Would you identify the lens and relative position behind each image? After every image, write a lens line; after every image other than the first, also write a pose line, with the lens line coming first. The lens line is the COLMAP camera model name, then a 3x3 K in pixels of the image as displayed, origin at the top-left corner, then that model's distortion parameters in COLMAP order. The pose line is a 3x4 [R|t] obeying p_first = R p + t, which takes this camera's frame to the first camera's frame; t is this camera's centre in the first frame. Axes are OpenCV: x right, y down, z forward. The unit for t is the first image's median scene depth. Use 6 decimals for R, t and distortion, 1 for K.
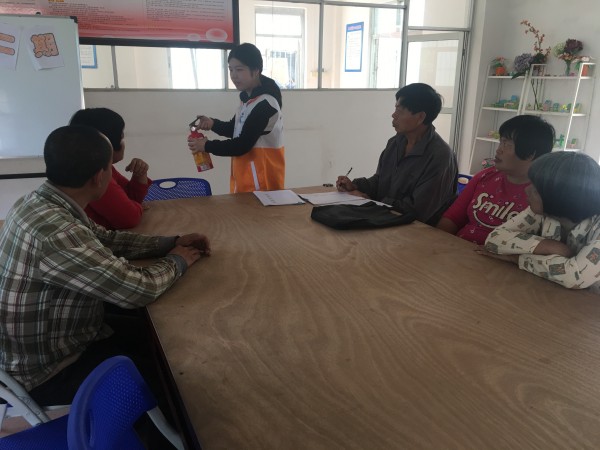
lens RADIAL K [[513.7, 0, 300.5], [0, 513.7, 209.8], [0, 0, 1]] dist [0.069509, -0.008072]
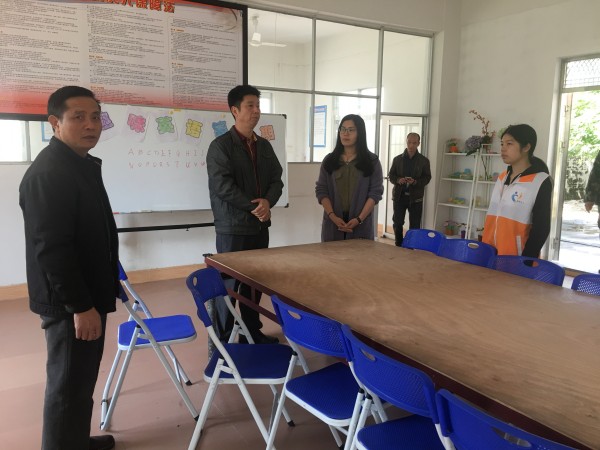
lens RADIAL K [[508.6, 0, 300.0], [0, 508.6, 225.0], [0, 0, 1]] dist [0.038563, -0.098117]
pose [[0.990960, -0.015173, 0.133294, -0.143446], [0.029459, 0.993944, -0.105869, 0.025600], [-0.130880, 0.108839, 0.985406, -0.106541]]
